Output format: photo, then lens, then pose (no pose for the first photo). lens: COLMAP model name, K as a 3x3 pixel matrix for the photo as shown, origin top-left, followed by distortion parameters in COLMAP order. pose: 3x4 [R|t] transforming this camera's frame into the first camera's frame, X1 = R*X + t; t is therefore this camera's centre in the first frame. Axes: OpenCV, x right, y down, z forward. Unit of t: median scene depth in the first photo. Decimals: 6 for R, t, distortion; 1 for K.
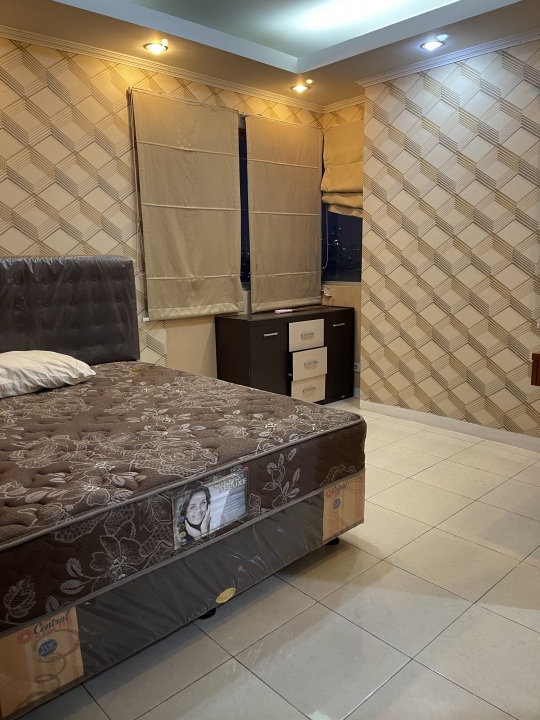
lens RADIAL K [[541.2, 0, 269.8], [0, 541.2, 362.0], [0, 0, 1]] dist [0.041596, -0.044839]
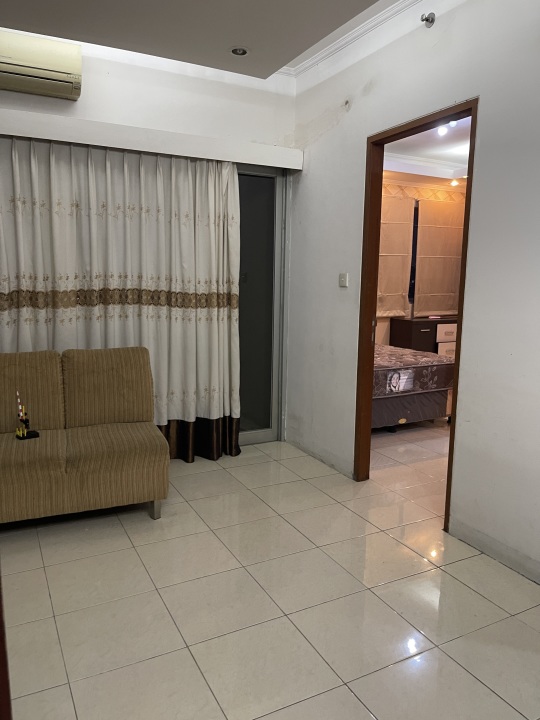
lens RADIAL K [[541.2, 0, 269.9], [0, 541.2, 356.5], [0, 0, 1]] dist [0.041596, -0.044839]
pose [[0.962941, 0.068551, -0.260854, -0.016644], [-0.080145, 0.996201, -0.034057, 0.121505], [0.257528, 0.053701, 0.964777, -0.705952]]
